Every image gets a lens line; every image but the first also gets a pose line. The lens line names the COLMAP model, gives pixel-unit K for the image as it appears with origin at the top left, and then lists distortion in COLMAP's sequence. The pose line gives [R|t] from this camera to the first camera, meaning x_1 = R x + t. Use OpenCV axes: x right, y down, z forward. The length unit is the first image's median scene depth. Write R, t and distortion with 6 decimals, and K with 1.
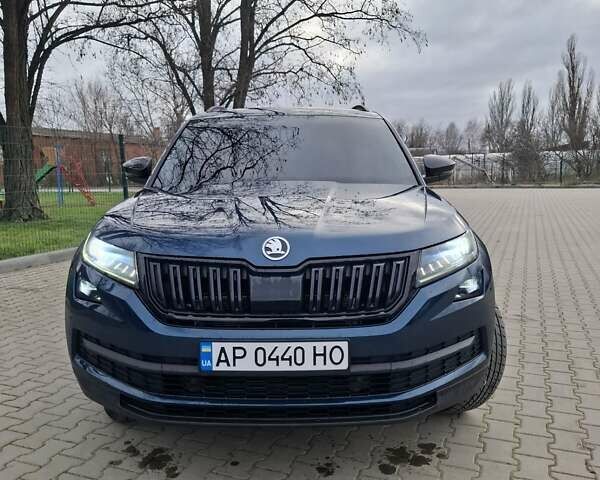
lens RADIAL K [[557.4, 0, 287.9], [0, 557.4, 240.0], [0, 0, 1]] dist [0.127013, -0.169411]
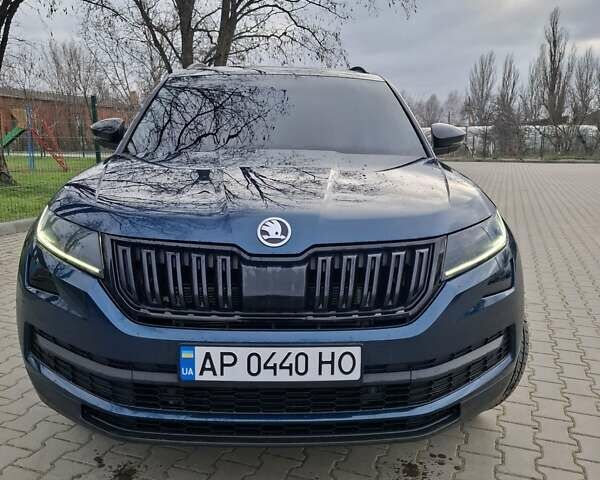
lens RADIAL K [[557.4, 0, 287.9], [0, 557.4, 240.0], [0, 0, 1]] dist [0.127013, -0.169411]
pose [[0.999139, 0.014563, 0.038838, -0.031011], [-0.016602, 0.998473, 0.052691, -0.015379], [-0.038012, -0.053291, 0.997855, 0.172536]]
